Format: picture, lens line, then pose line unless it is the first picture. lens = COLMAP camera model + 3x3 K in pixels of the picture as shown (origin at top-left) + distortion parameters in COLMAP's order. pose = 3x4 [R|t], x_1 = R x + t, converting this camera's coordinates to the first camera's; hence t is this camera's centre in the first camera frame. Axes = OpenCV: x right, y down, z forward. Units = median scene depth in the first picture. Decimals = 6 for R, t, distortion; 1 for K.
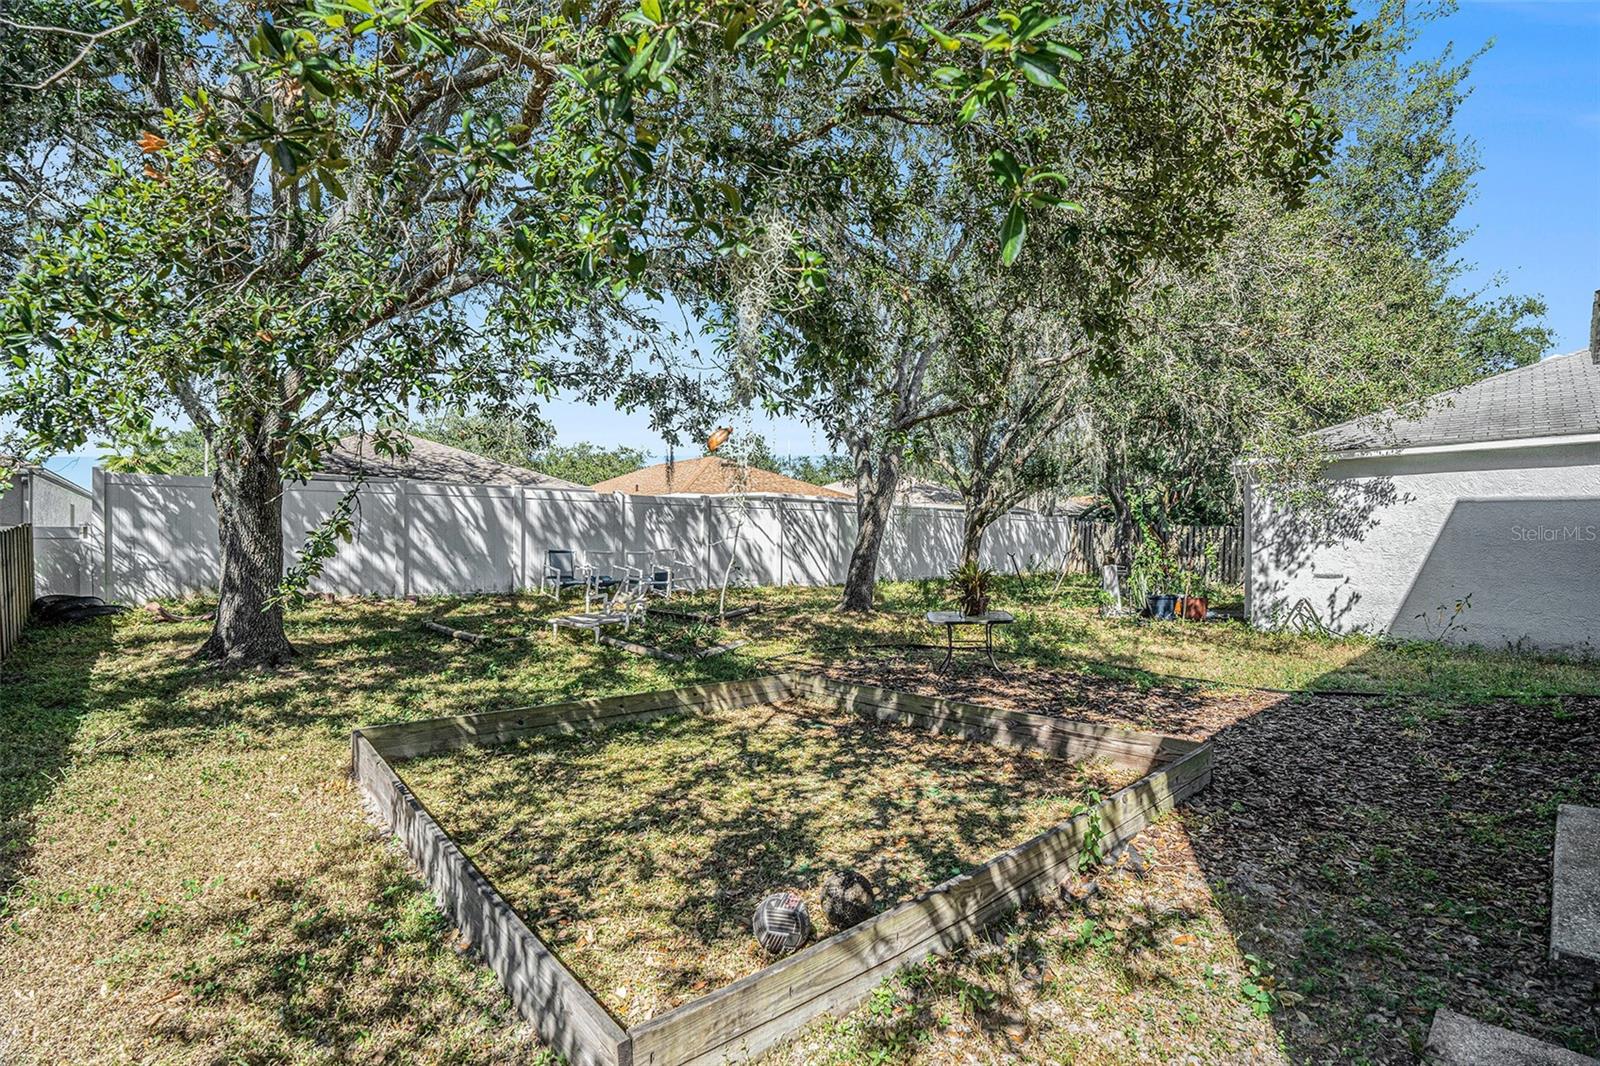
lens RADIAL K [[753.2, 0, 798.5], [0, 753.2, 537.2], [0, 0, 1]] dist [-0.078104, 0.014805]
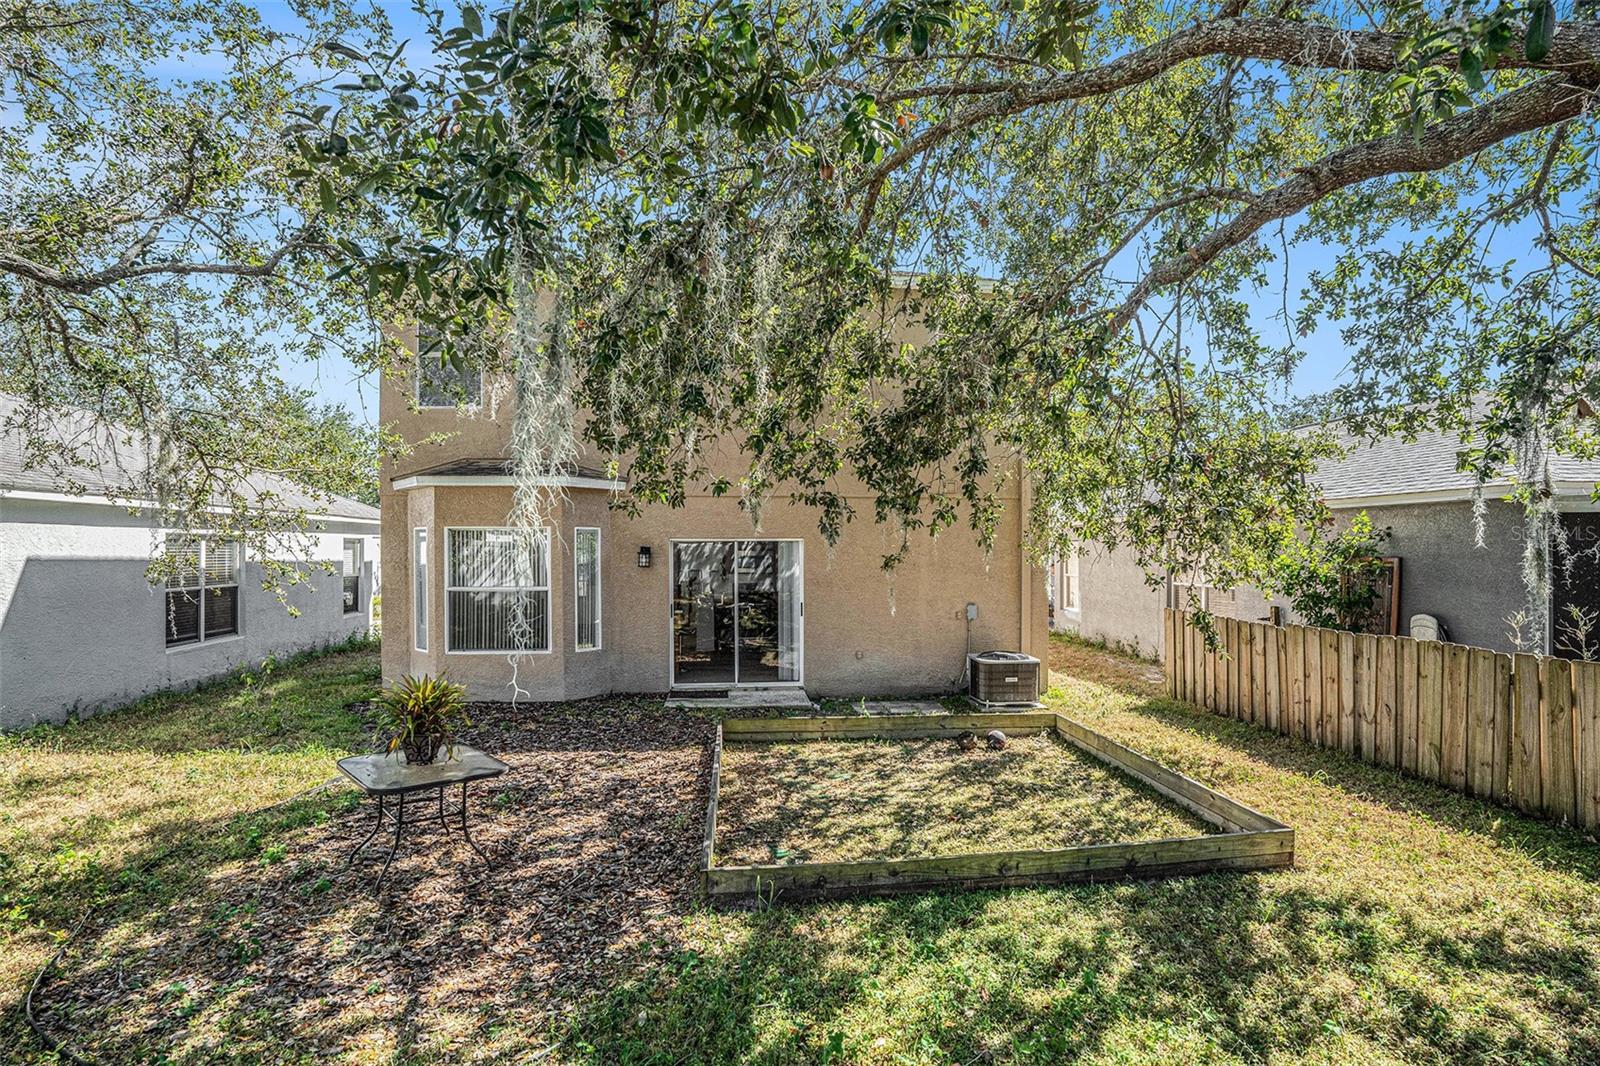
lens RADIAL K [[753.2, 0, 801.3], [0, 753.2, 538.6], [0, 0, 1]] dist [-0.078104, 0.014805]
pose [[-0.803464, 0.008034, 0.595299, -0.691320], [-0.005324, 0.999772, -0.020678, -0.130020], [-0.595330, -0.019784, -0.803238, 2.316551]]
